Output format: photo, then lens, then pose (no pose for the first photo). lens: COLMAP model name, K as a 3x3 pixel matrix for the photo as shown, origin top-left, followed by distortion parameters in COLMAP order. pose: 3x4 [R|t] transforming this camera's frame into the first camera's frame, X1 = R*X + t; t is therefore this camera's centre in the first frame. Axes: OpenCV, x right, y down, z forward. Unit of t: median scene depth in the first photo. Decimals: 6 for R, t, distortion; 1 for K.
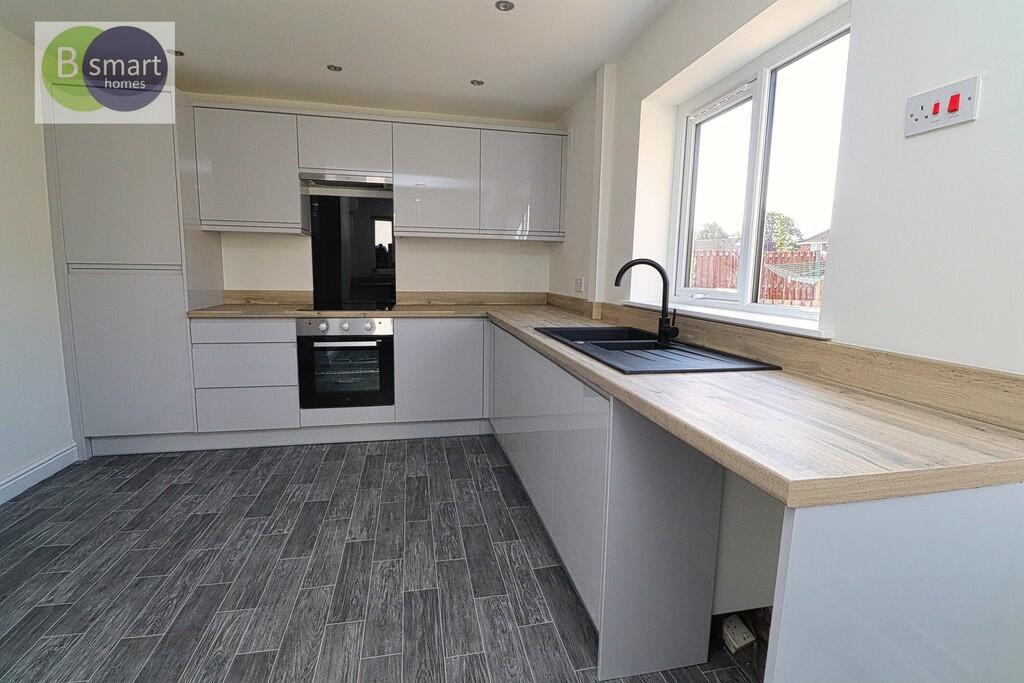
lens RADIAL K [[465.4, 0, 505.4], [0, 465.4, 336.8], [0, 0, 1]] dist [-0.024564, -0.000981]
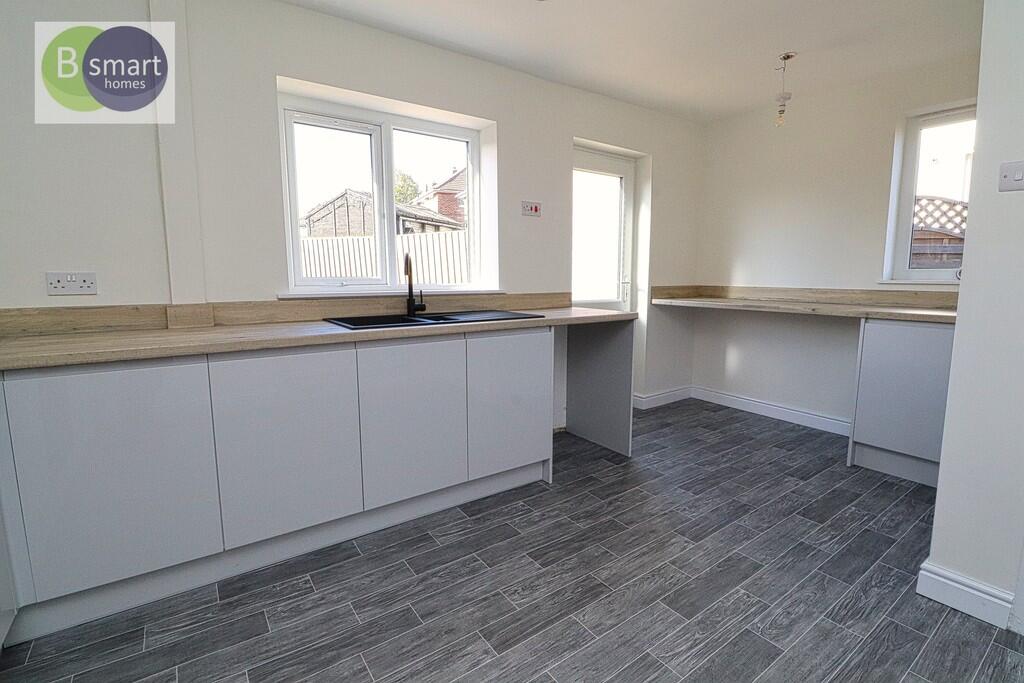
lens RADIAL K [[465.4, 0, 511.0], [0, 465.4, 341.8], [0, 0, 1]] dist [-0.024564, -0.000981]
pose [[-0.380273, -0.156557, 0.911528, -1.101753], [0.128206, 0.967131, 0.219592, -0.199307], [-0.915945, 0.200368, -0.347702, 1.360863]]
